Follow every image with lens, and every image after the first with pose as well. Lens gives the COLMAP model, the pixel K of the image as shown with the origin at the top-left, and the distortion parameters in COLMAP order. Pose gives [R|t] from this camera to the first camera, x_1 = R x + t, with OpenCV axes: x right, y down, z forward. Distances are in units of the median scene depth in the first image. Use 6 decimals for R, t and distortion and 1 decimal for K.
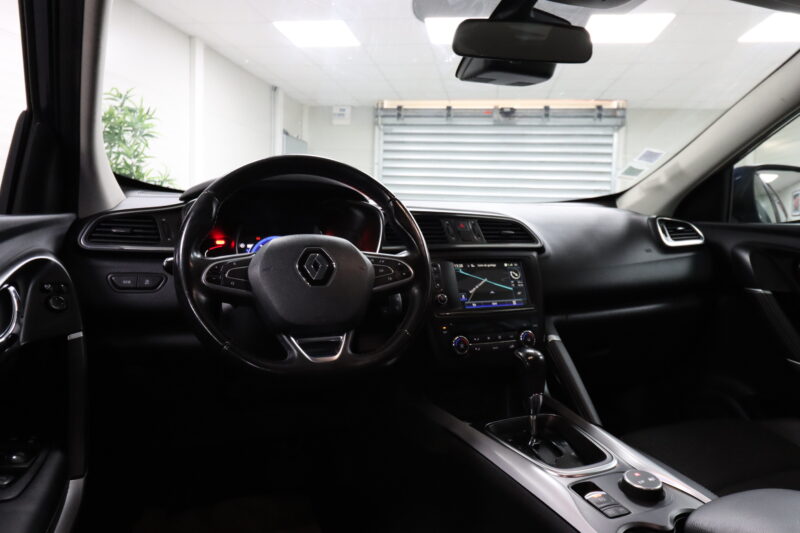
lens RADIAL K [[548.6, 0, 398.3], [0, 548.6, 263.9], [0, 0, 1]] dist [0.001045, 0.000972]
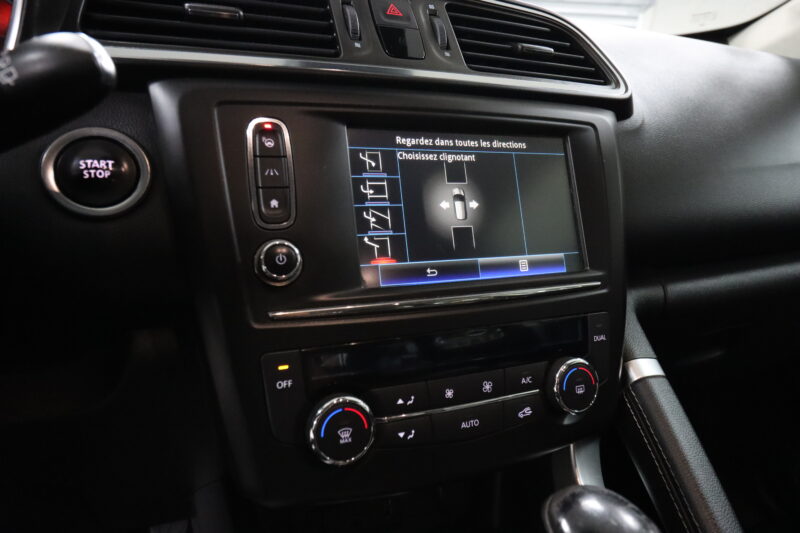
lens RADIAL K [[510.7, 0, 400.4], [0, 510.7, 264.6], [0, 0, 1]] dist [0.000445, -0.001760]
pose [[0.999129, 0.040538, 0.009872, 0.119062], [-0.041696, 0.978583, 0.201583, 0.012532], [-0.001489, -0.201819, 0.979422, 0.668454]]
